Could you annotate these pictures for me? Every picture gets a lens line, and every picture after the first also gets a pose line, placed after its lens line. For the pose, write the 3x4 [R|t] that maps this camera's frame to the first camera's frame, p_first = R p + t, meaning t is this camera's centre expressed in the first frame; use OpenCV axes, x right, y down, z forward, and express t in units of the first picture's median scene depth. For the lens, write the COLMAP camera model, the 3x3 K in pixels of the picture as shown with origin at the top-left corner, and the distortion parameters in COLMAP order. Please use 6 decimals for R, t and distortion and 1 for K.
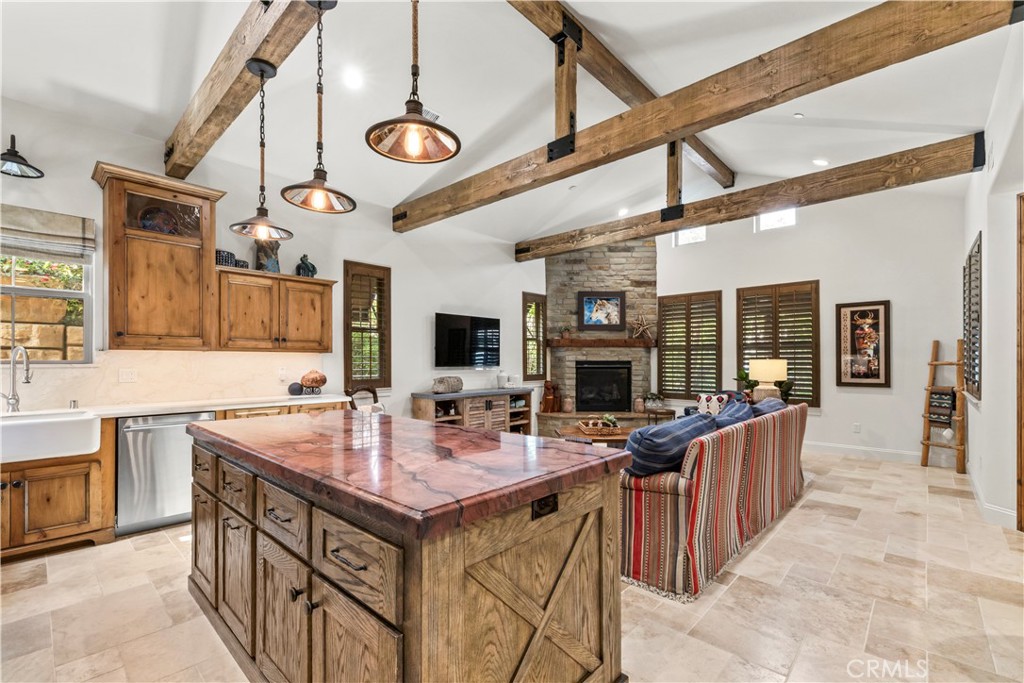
lens RADIAL K [[446.3, 0, 508.6], [0, 446.3, 359.5], [0, 0, 1]] dist [-0.000525, 0.000937]
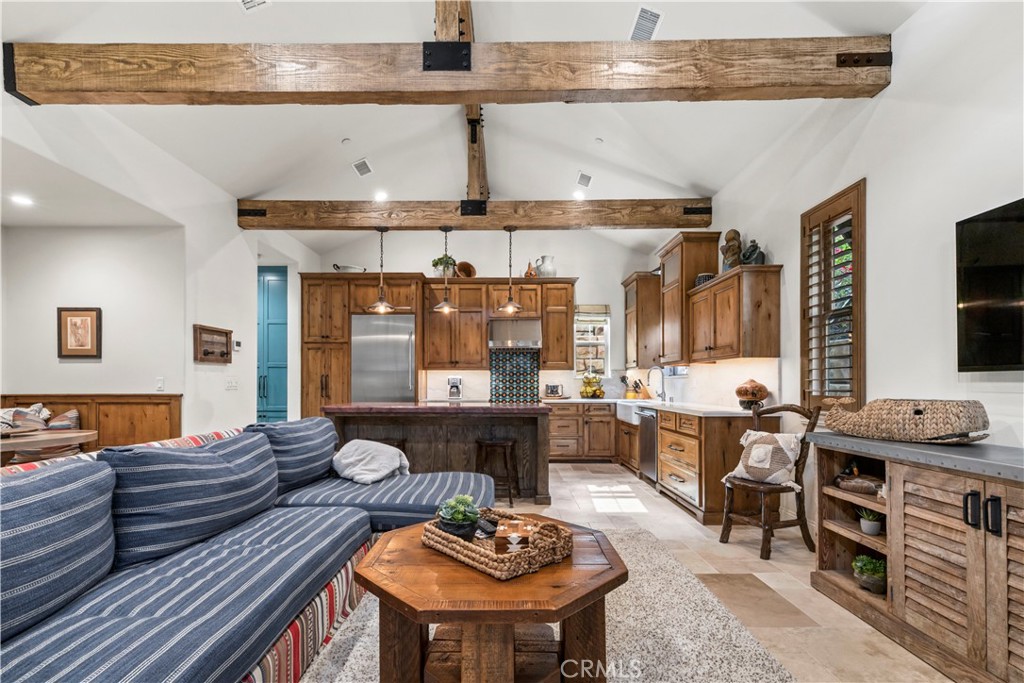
lens RADIAL K [[446.3, 0, 501.5], [0, 446.3, 381.5], [0, 0, 1]] dist [-0.000525, 0.000937]
pose [[-0.739451, -0.003857, -0.673199, 0.564347], [0.003856, 0.999943, -0.009965, 0.042142], [0.673199, -0.009964, -0.739394, 1.642502]]
